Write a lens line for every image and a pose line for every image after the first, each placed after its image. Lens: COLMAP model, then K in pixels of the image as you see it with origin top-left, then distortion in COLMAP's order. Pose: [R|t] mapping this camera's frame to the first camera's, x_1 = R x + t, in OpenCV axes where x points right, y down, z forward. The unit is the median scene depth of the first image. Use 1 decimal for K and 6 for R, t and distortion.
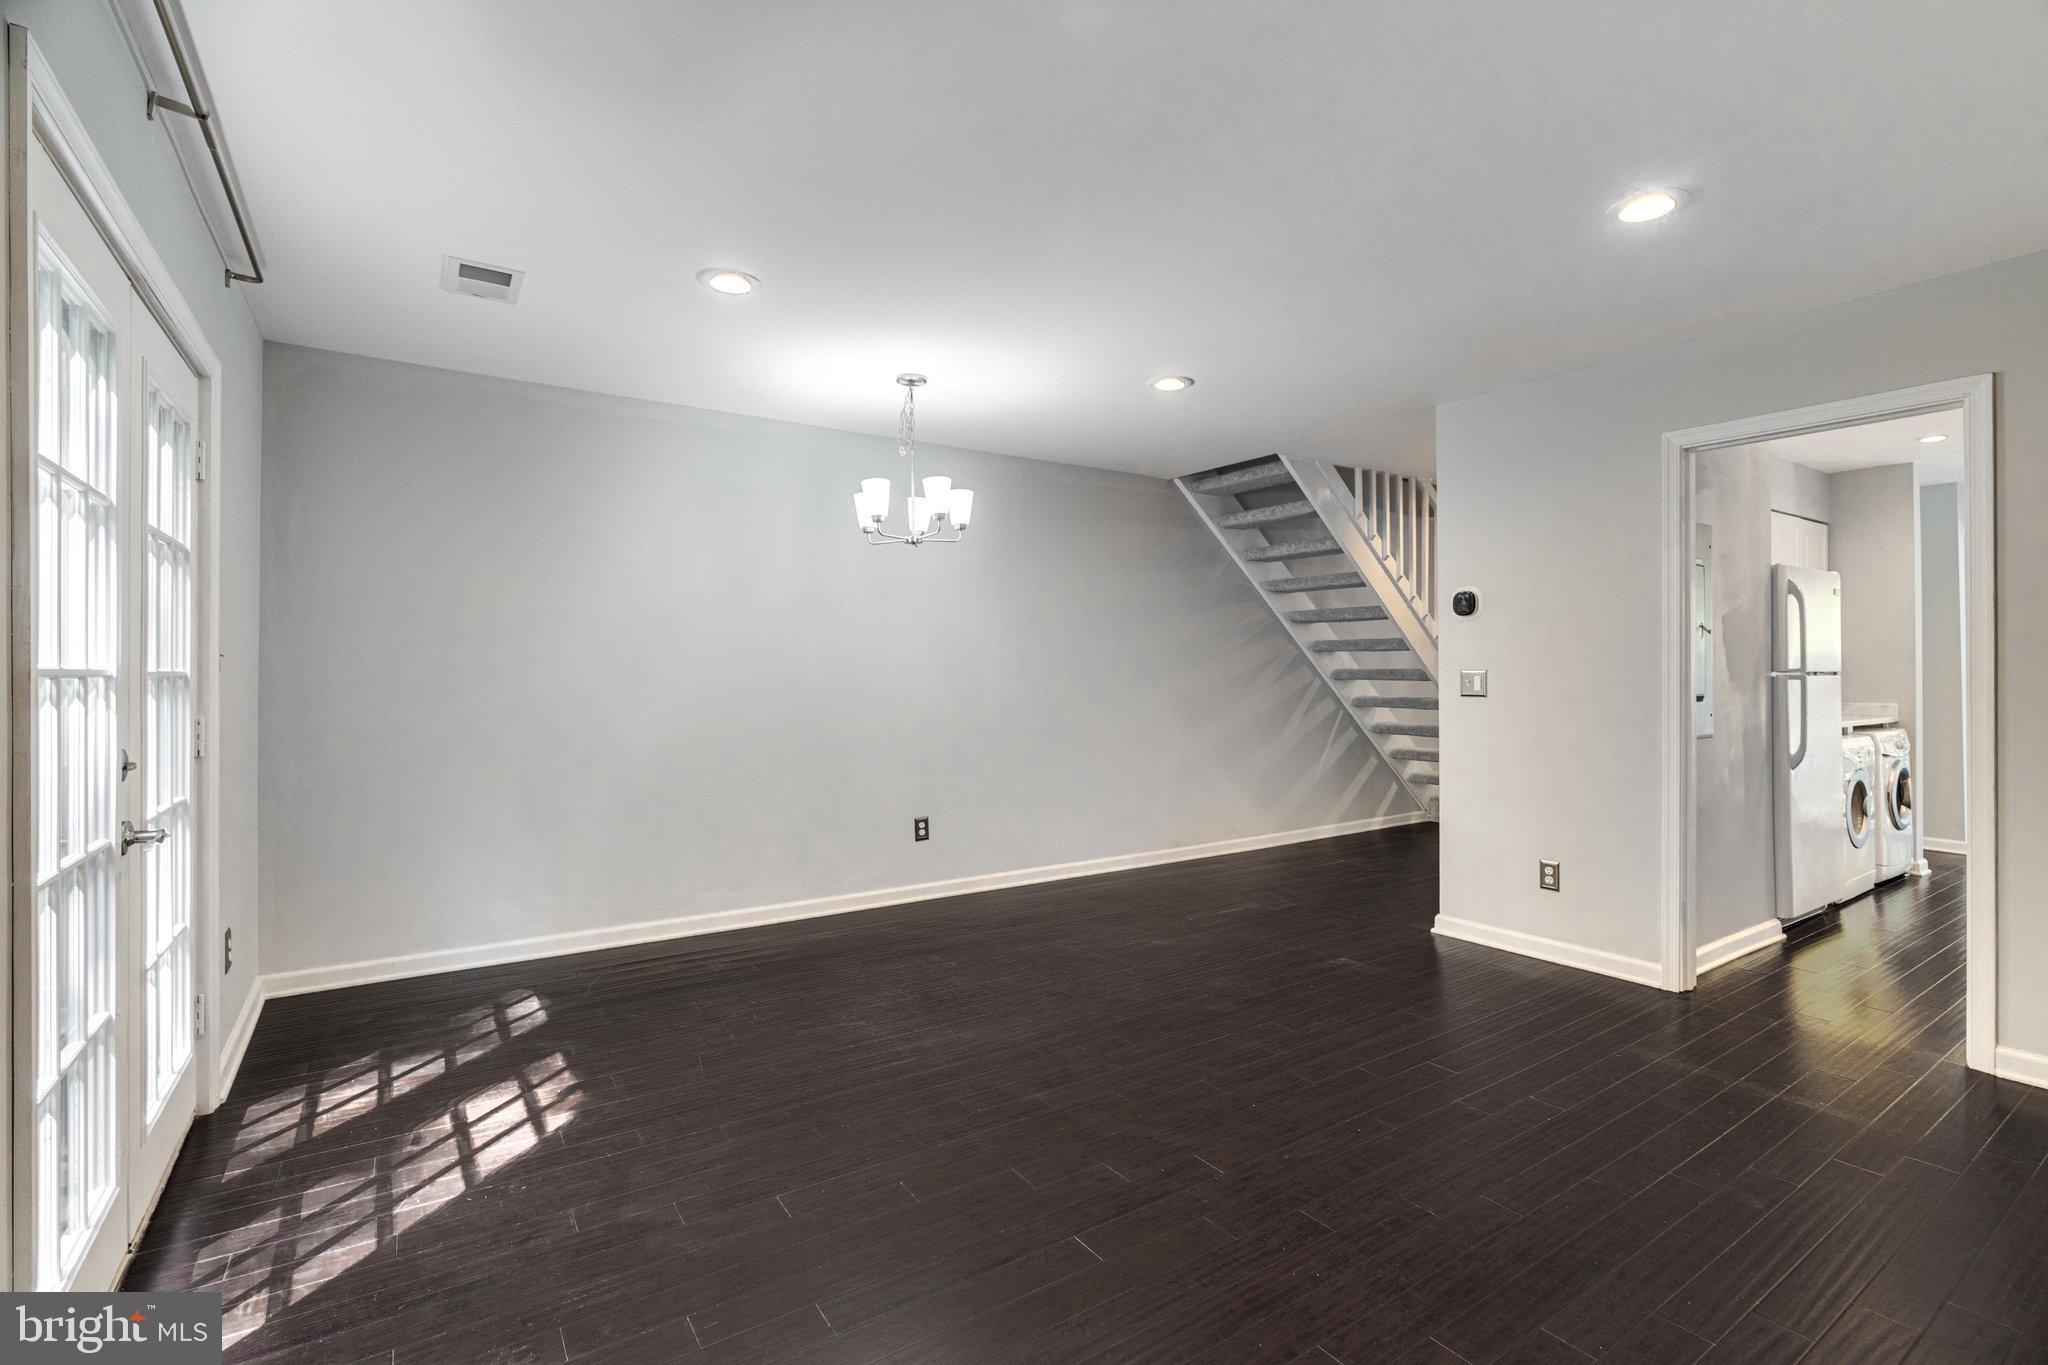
lens RADIAL K [[932.2, 0, 1029.4], [0, 932.2, 679.8], [0, 0, 1]] dist [-0.017813, 0.009818]
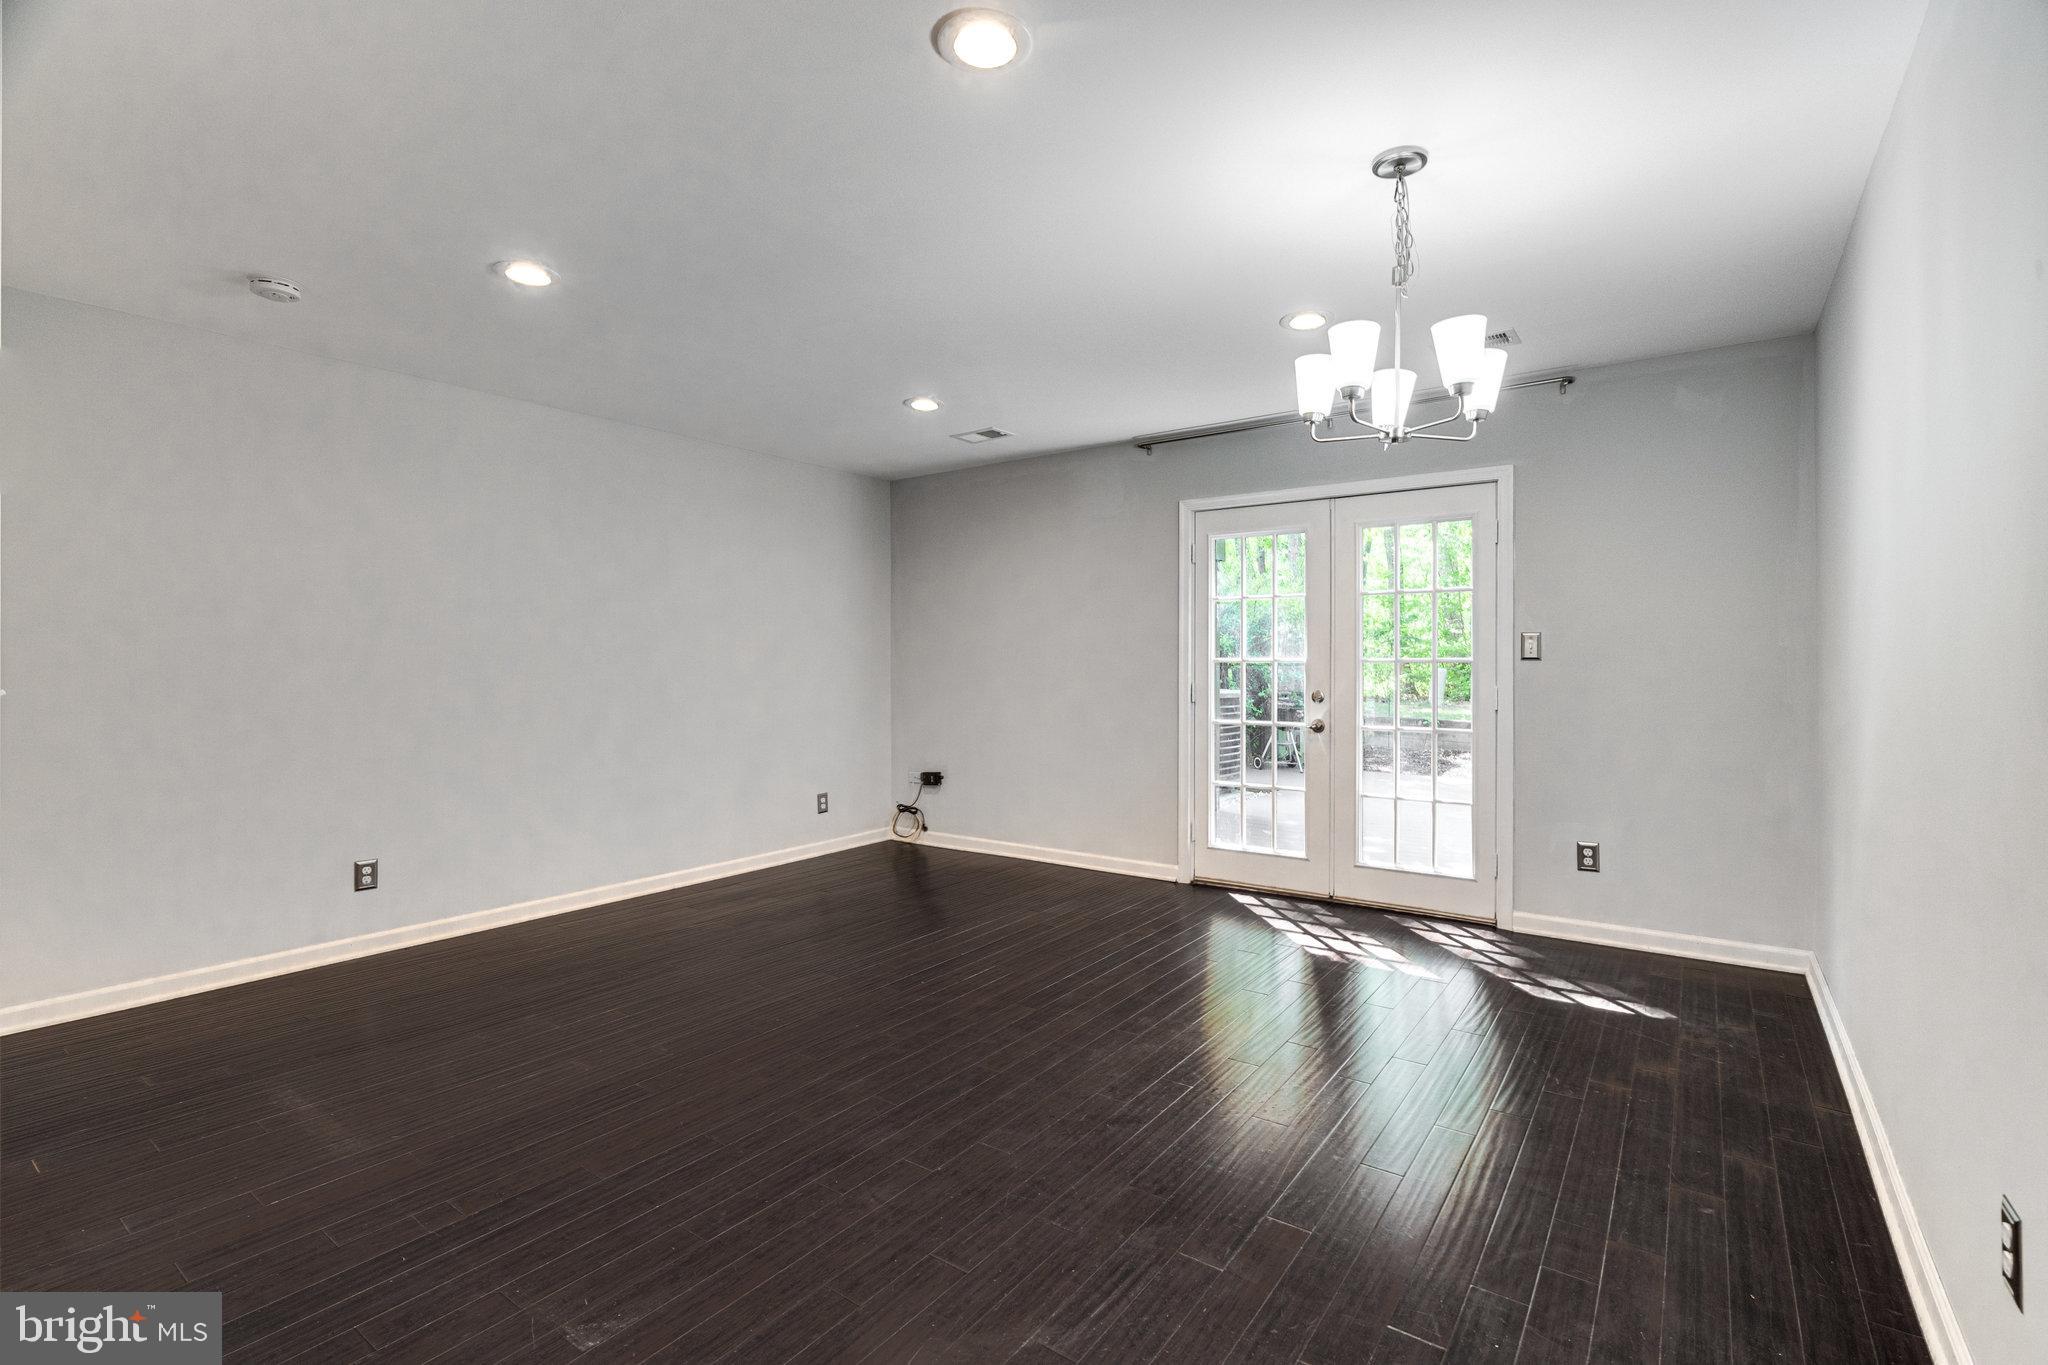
lens RADIAL K [[932.2, 0, 1029.4], [0, 932.2, 679.8], [0, 0, 1]] dist [-0.017813, 0.009818]
pose [[-0.941517, 0.010637, -0.336798, 0.386570], [0.002928, 0.999722, 0.023388, -0.010744], [0.336953, 0.021034, -0.941286, 1.948900]]
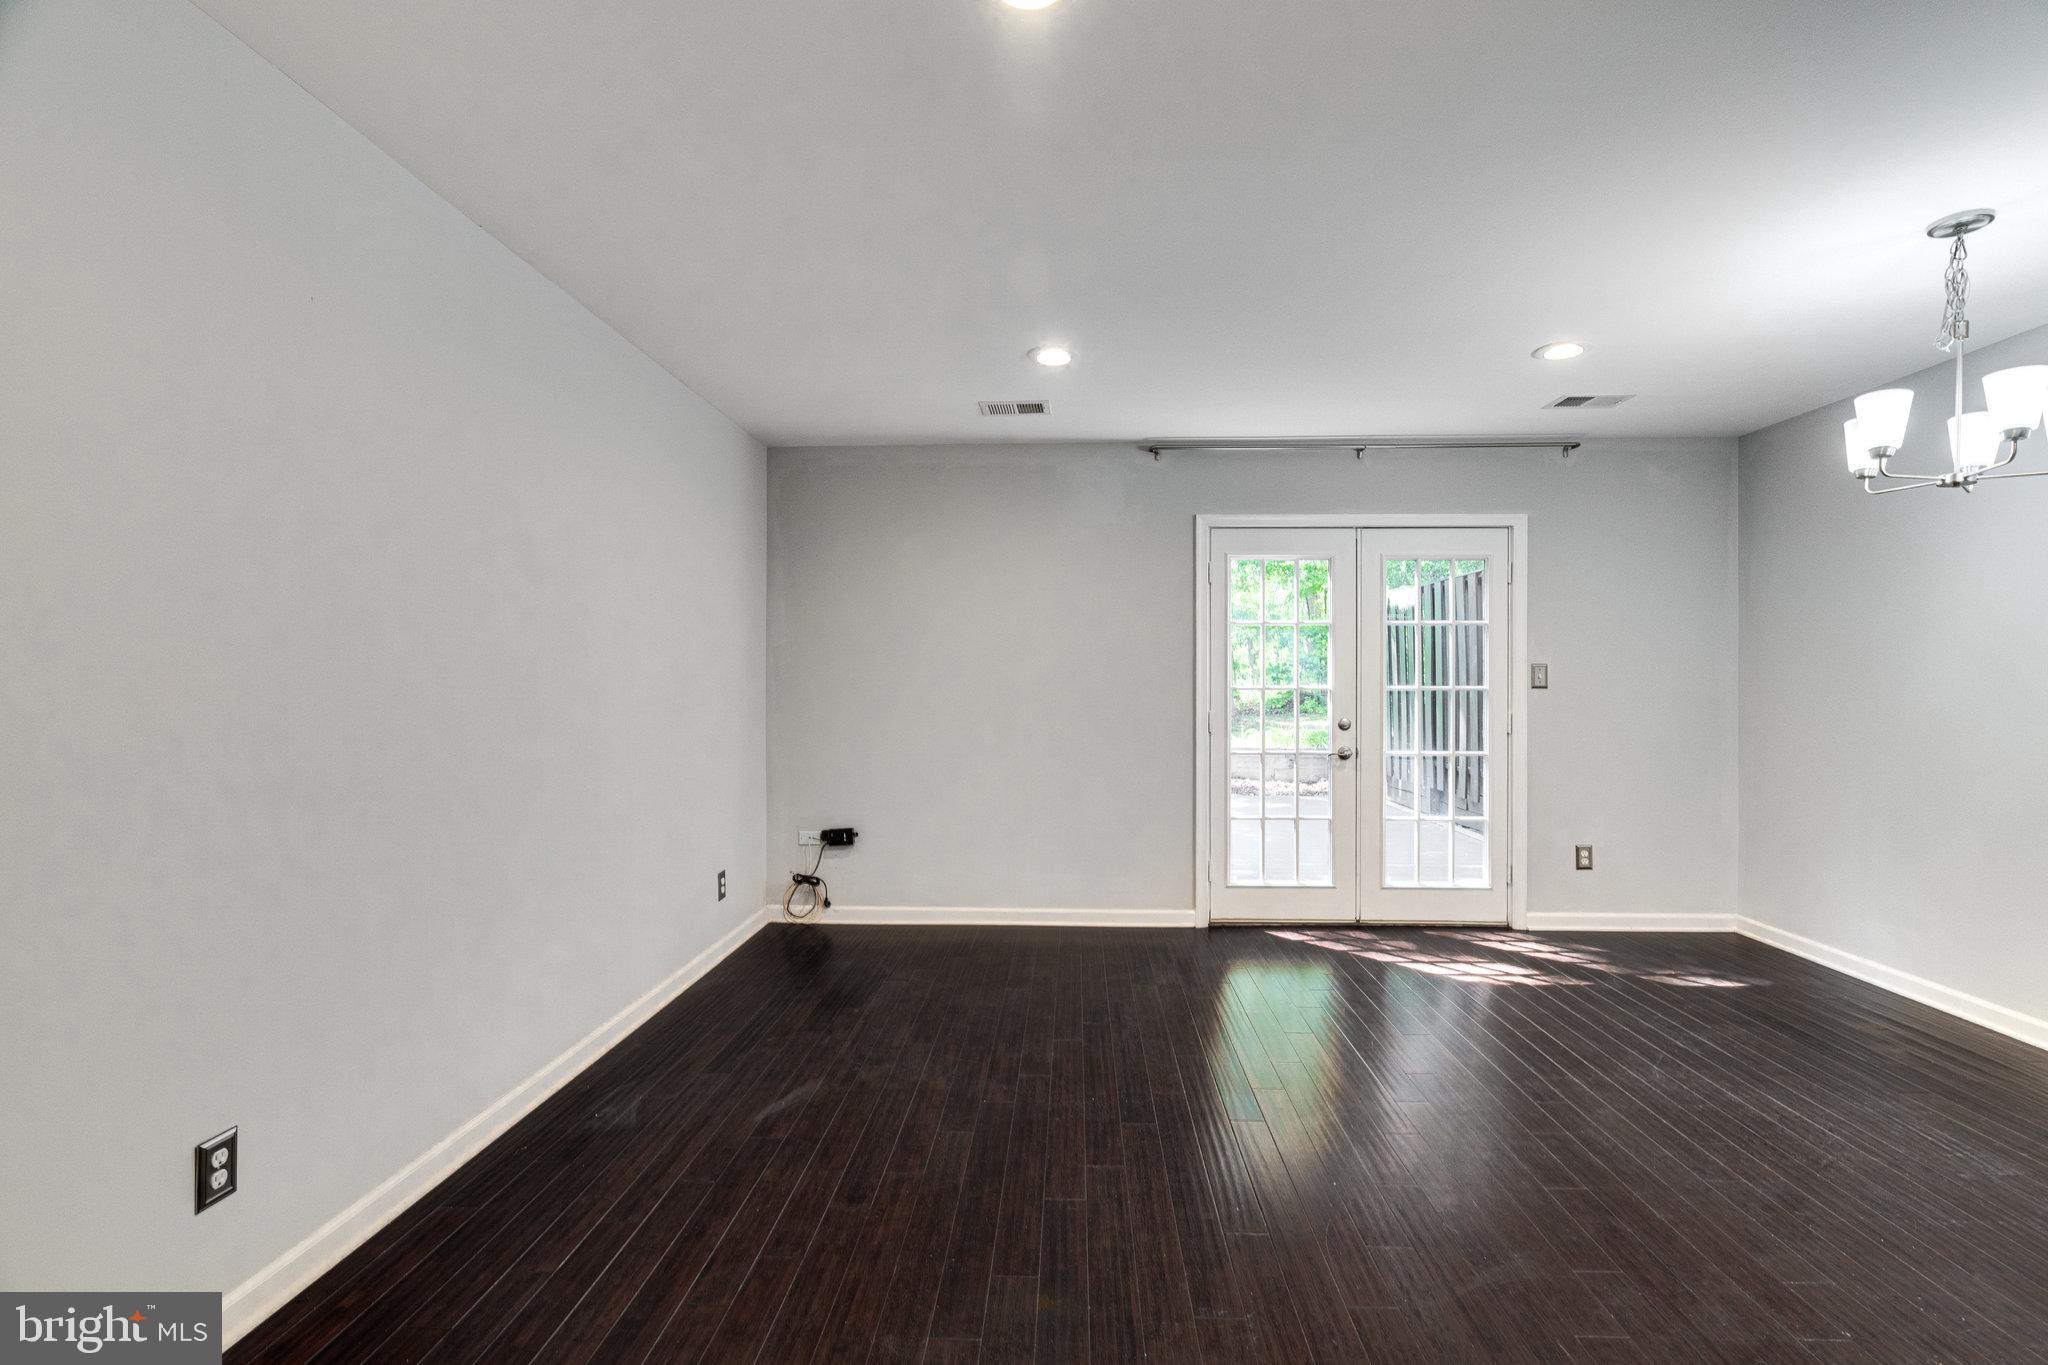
lens RADIAL K [[942.9, 0, 1038.0], [0, 942.9, 685.6], [0, 0, 1]] dist [-0.010811, 0.004765]
pose [[-0.594944, 0.000541, -0.803767, 1.000334], [-0.004685, 0.999980, 0.004141, -0.012508], [0.803754, 0.006229, -0.594929, 1.158583]]
